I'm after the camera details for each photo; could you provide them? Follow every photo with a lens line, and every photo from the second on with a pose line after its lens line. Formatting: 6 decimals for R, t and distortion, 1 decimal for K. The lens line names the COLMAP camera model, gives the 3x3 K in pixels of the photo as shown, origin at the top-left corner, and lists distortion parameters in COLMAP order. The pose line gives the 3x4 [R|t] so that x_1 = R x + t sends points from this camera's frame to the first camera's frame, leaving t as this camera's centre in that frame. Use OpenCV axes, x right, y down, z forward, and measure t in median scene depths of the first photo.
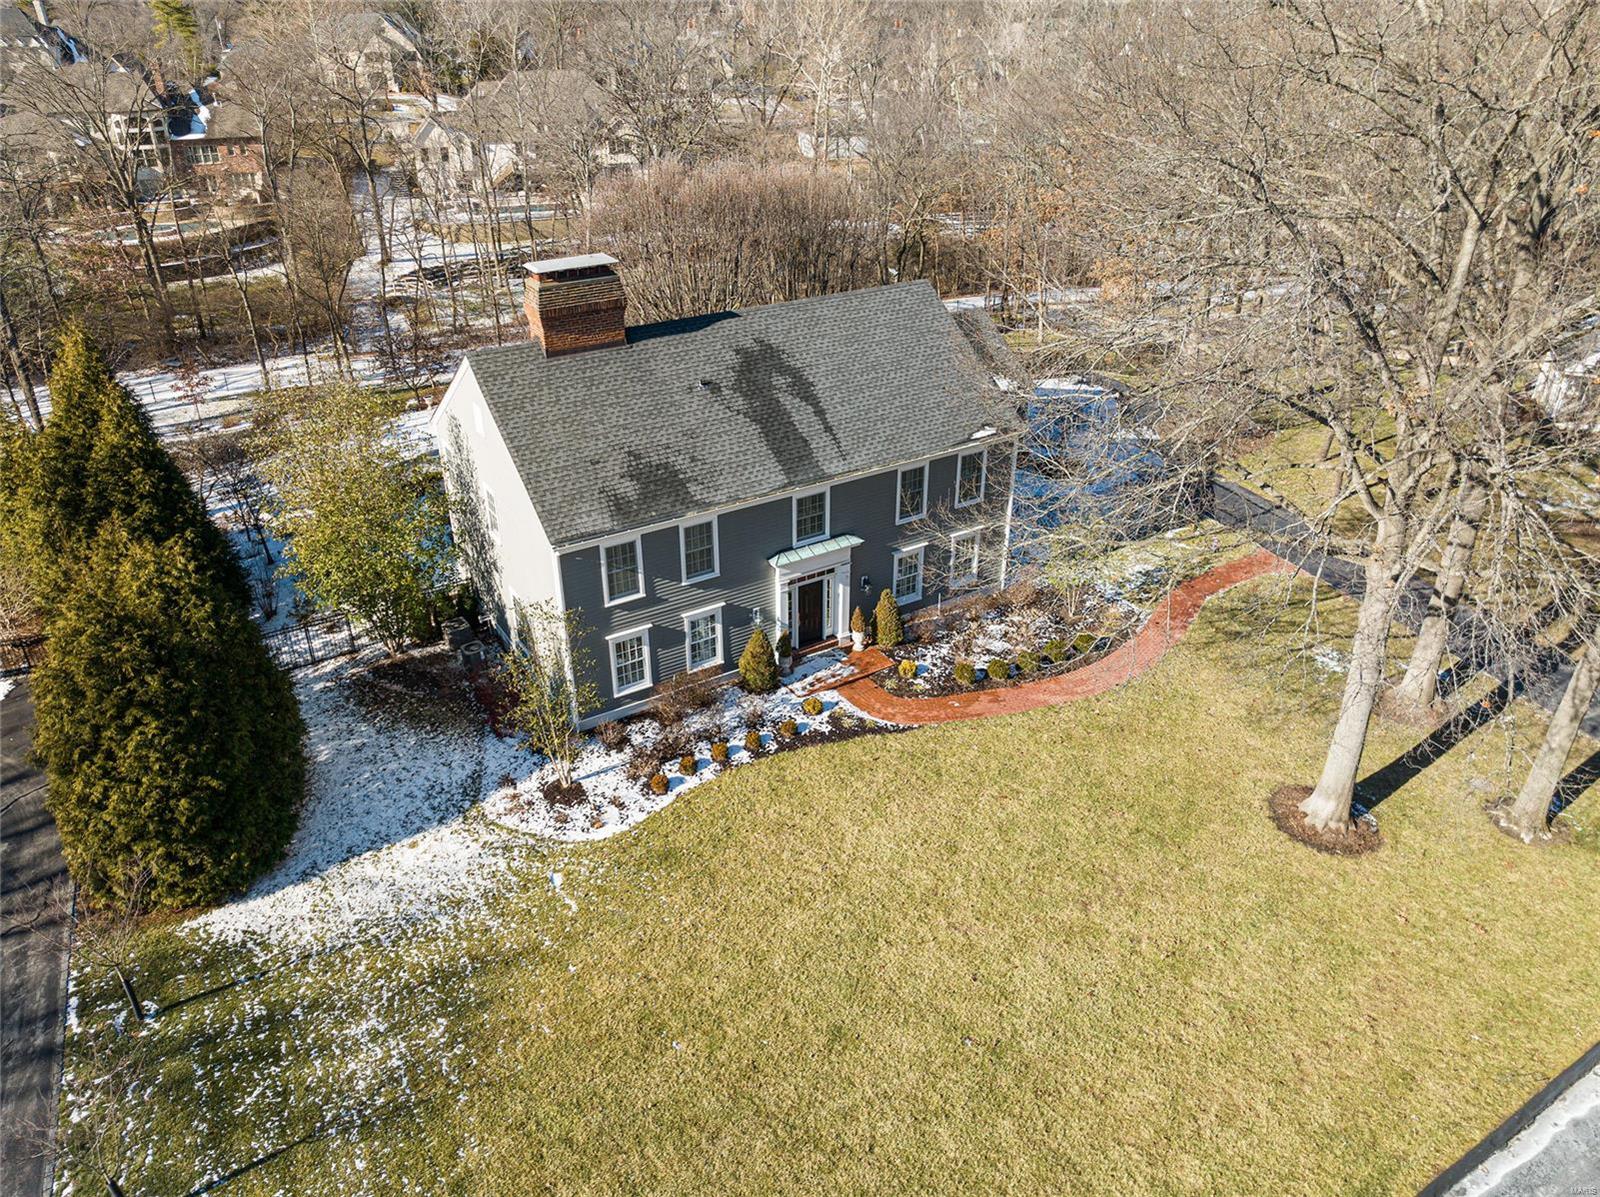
lens RADIAL K [[1133.5, 0, 795.1], [0, 1133.5, 598.8], [0, 0, 1]] dist [-0.053981, 0.034943]
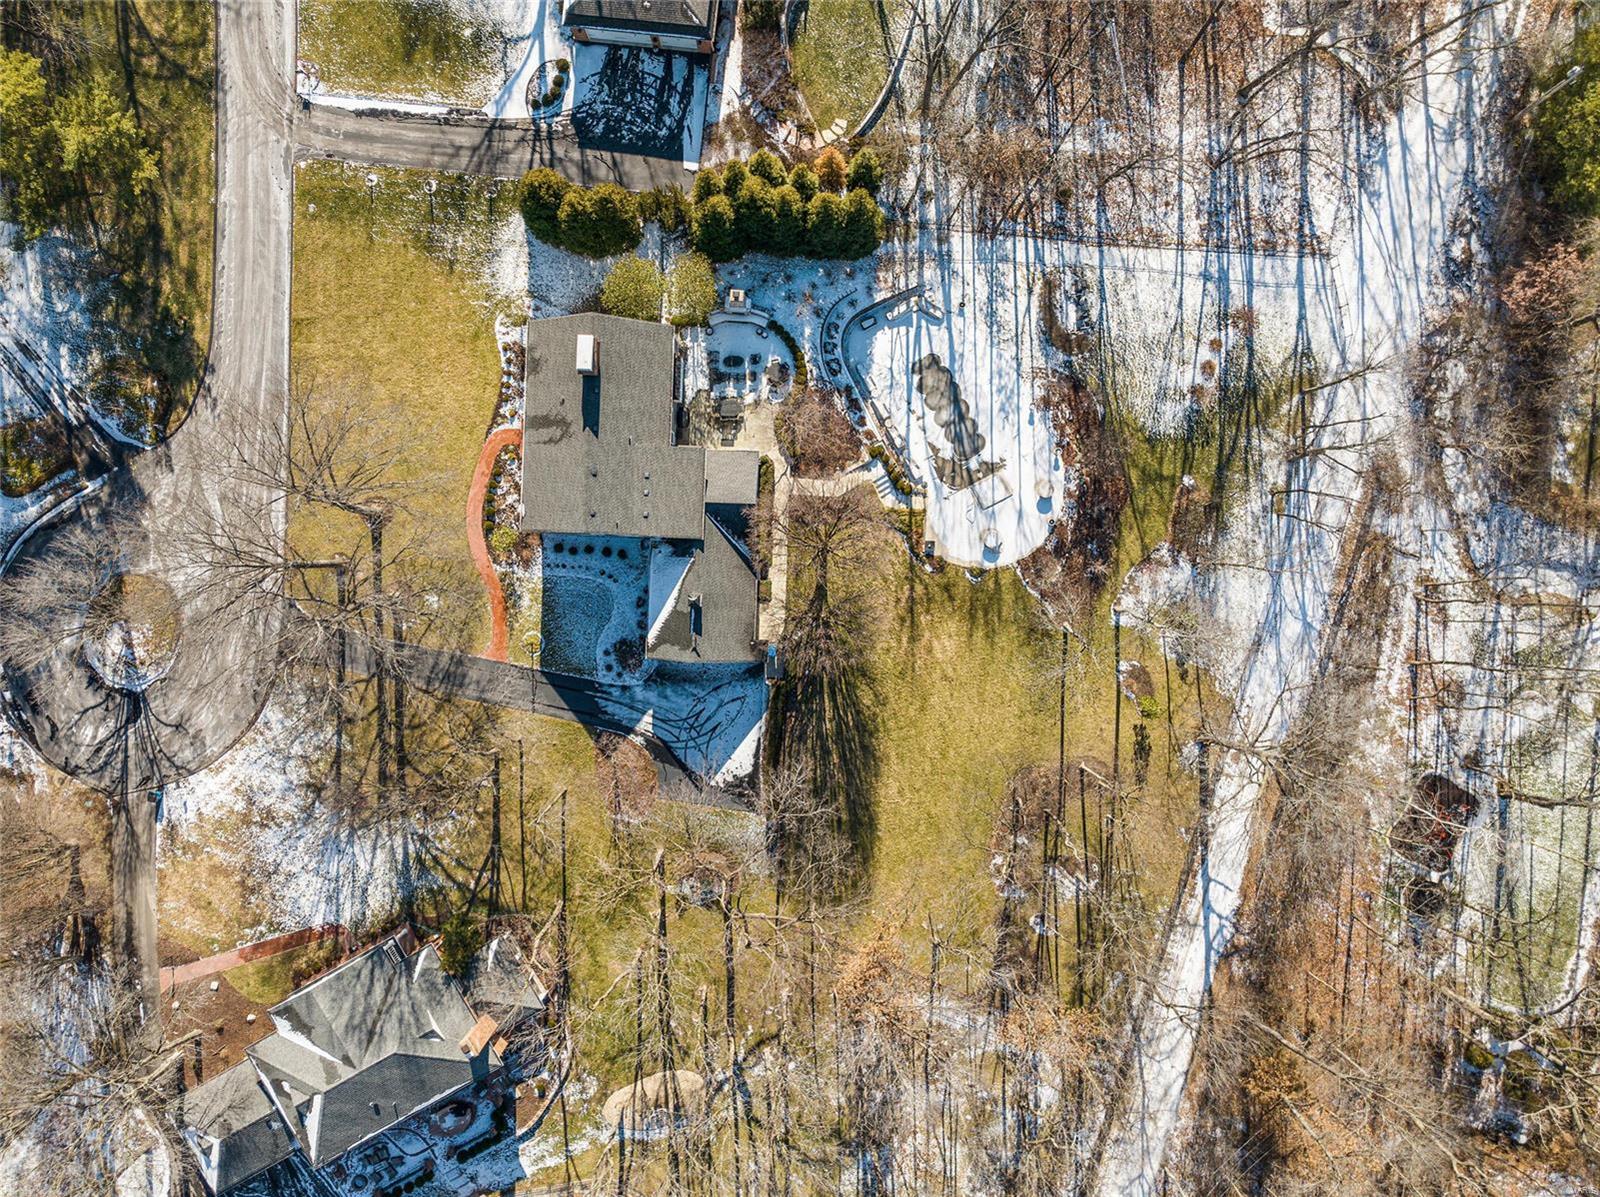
lens RADIAL K [[1155.5, 0, 838.3], [0, 1155.5, 606.4], [0, 0, 1]] dist [-0.042587, 0.009093]
pose [[-0.556958, 0.829986, 0.030341, -0.130043], [-0.391823, -0.294790, 0.871535, -2.997705], [0.732307, 0.473520, 0.489393, 0.443376]]
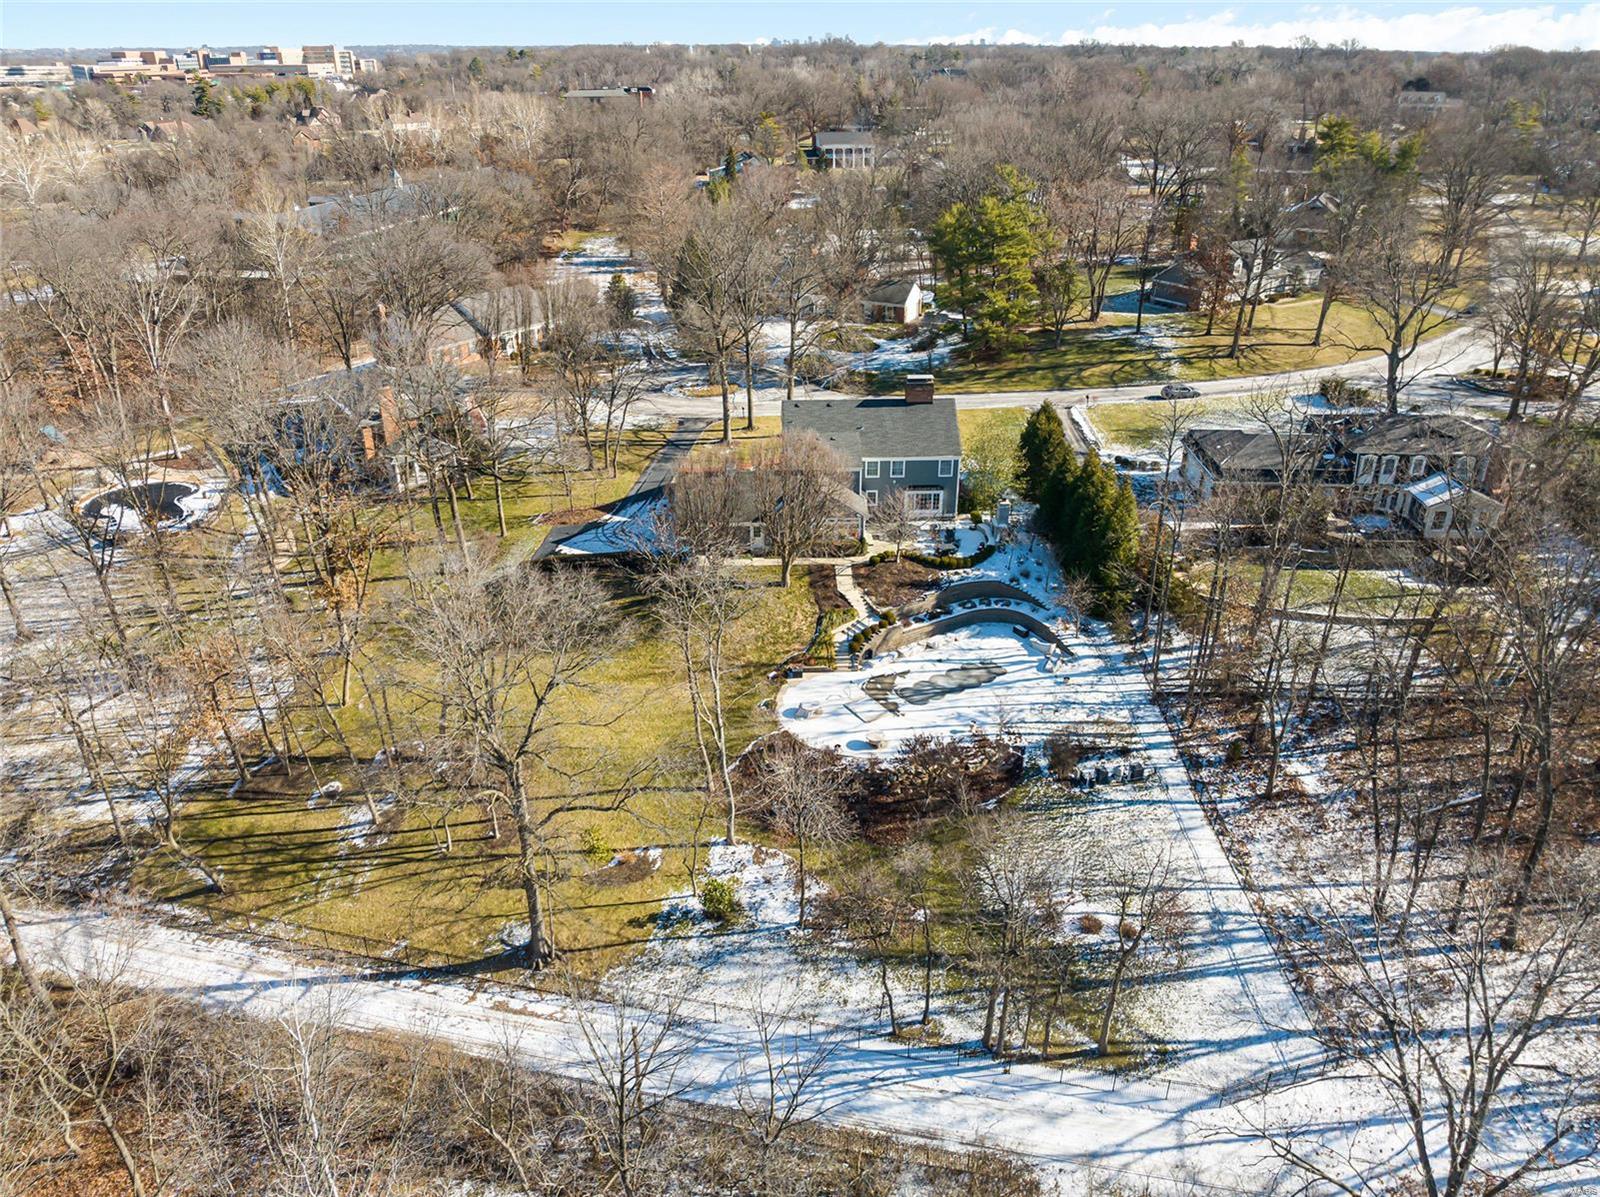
lens RADIAL K [[1128.1, 0, 794.3], [0, 1128.1, 601.8], [0, 0, 1]] dist [-0.035061, -0.004113]
pose [[-0.868641, -0.211157, 0.448190, -1.512080], [0.248751, 0.596465, 0.763120, -2.536546], [-0.428468, 0.774366, -0.465589, 3.244024]]
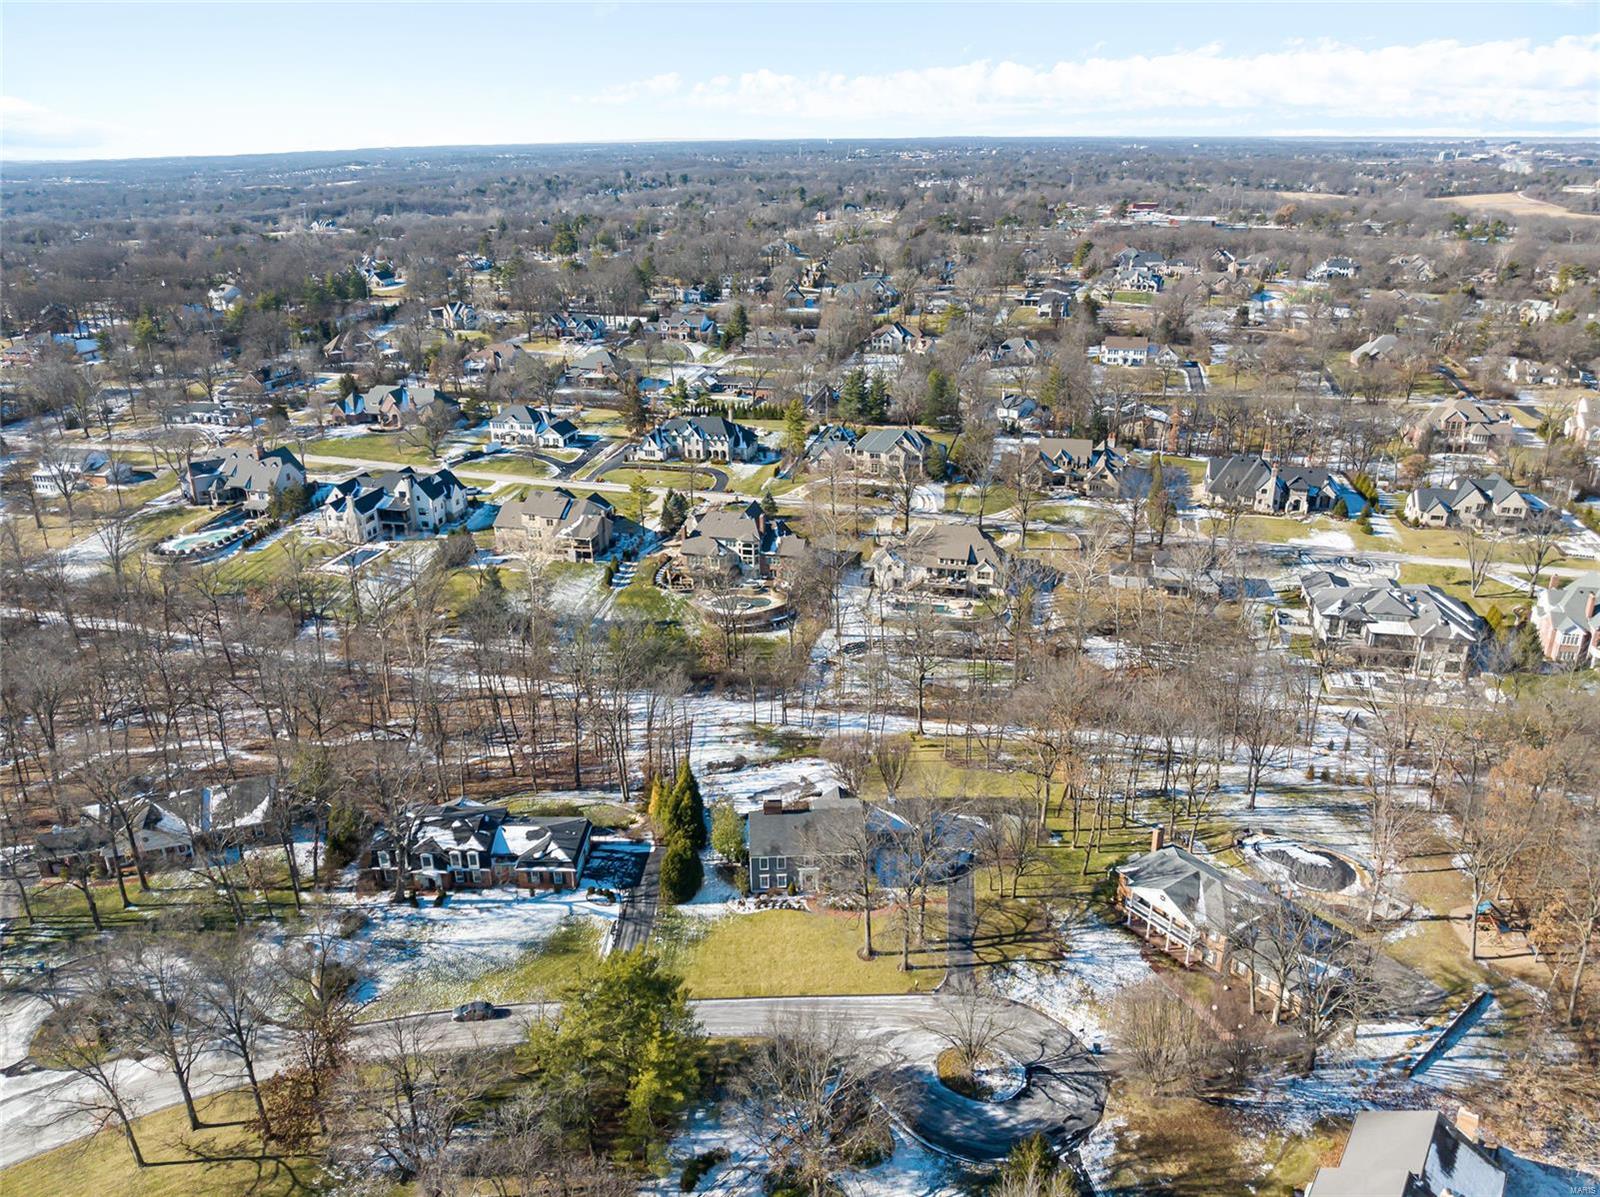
lens RADIAL K [[1159.4, 0, 800.0], [0, 1159.4, 598.5], [0, 0, 1]] dist [-0.024637, -0.006833]
pose [[0.872449, 0.175534, -0.456093, 2.079122], [-0.229539, 0.971104, -0.065336, -0.850191], [0.431445, 0.161693, 0.887531, -3.602701]]
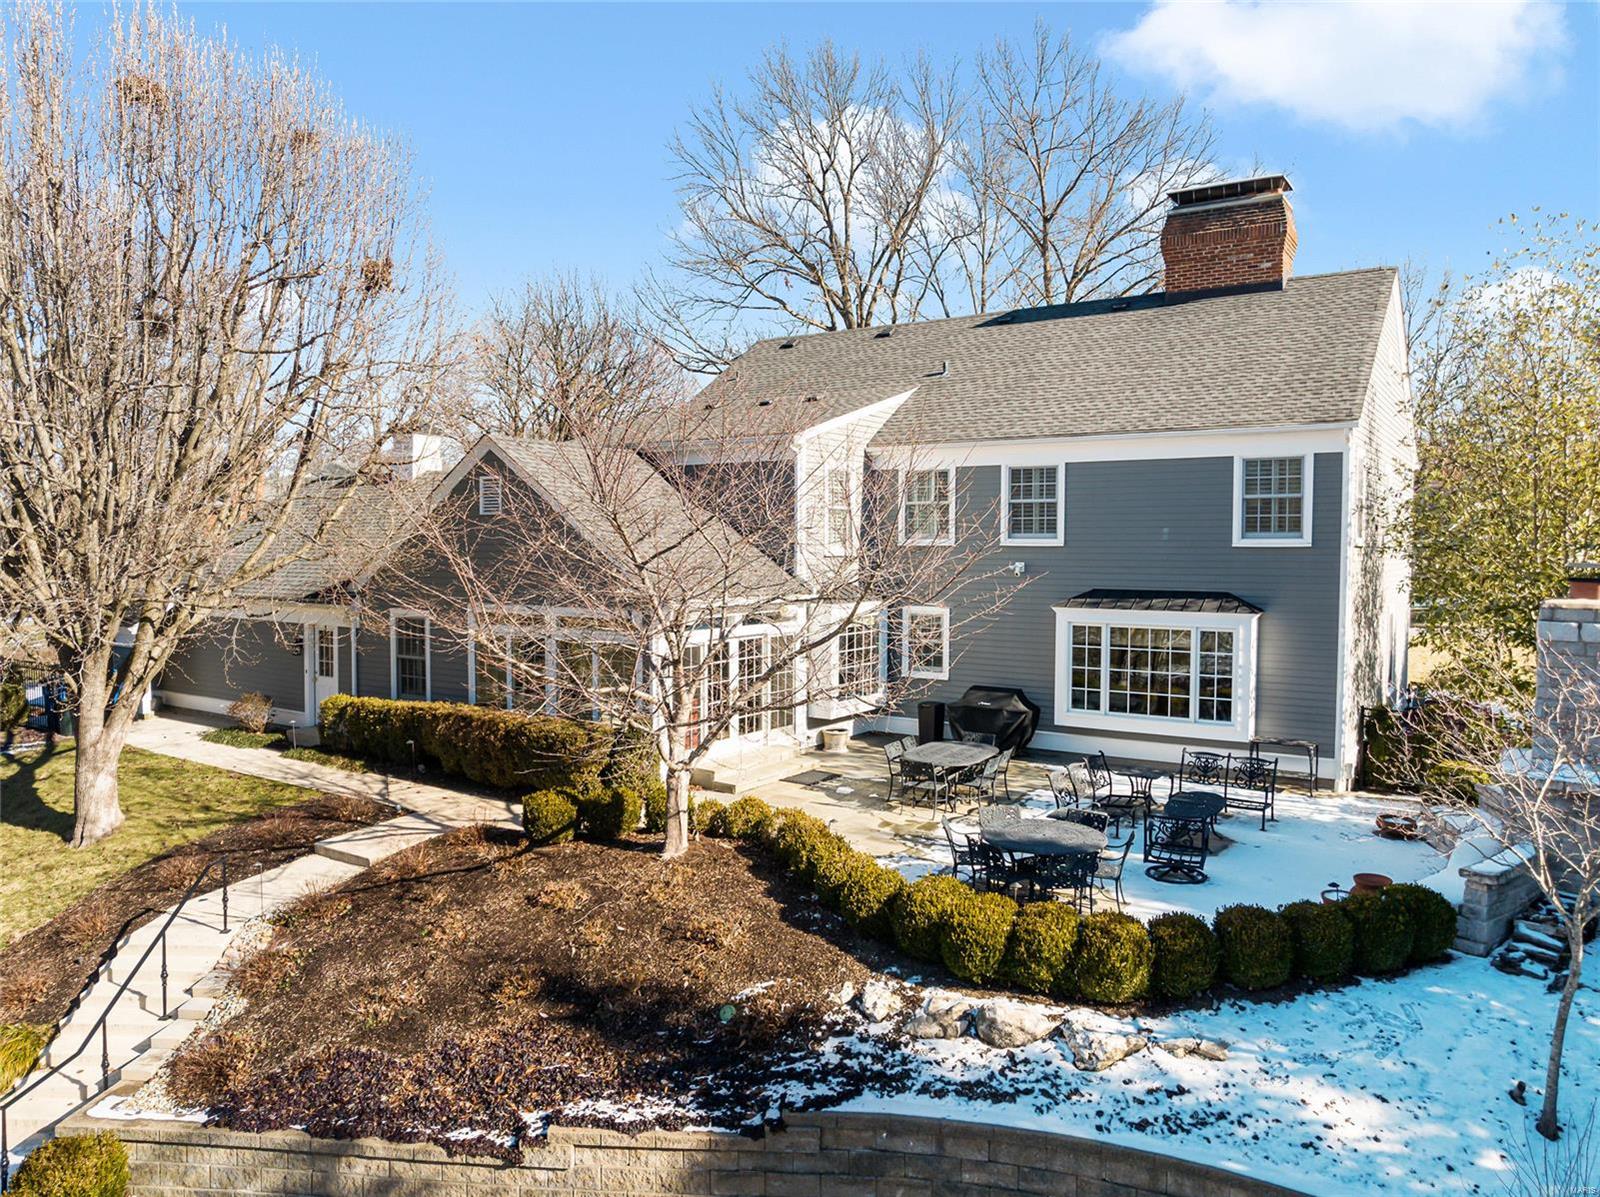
lens RADIAL K [[1133.5, 0, 795.1], [0, 1133.5, 598.8], [0, 0, 1]] dist [-0.053981, 0.034943]
pose [[-0.413091, -0.035013, 0.910016, -0.801920], [0.441813, 0.866084, 0.233879, -0.369855], [-0.796339, 0.498671, -0.342303, 1.677020]]
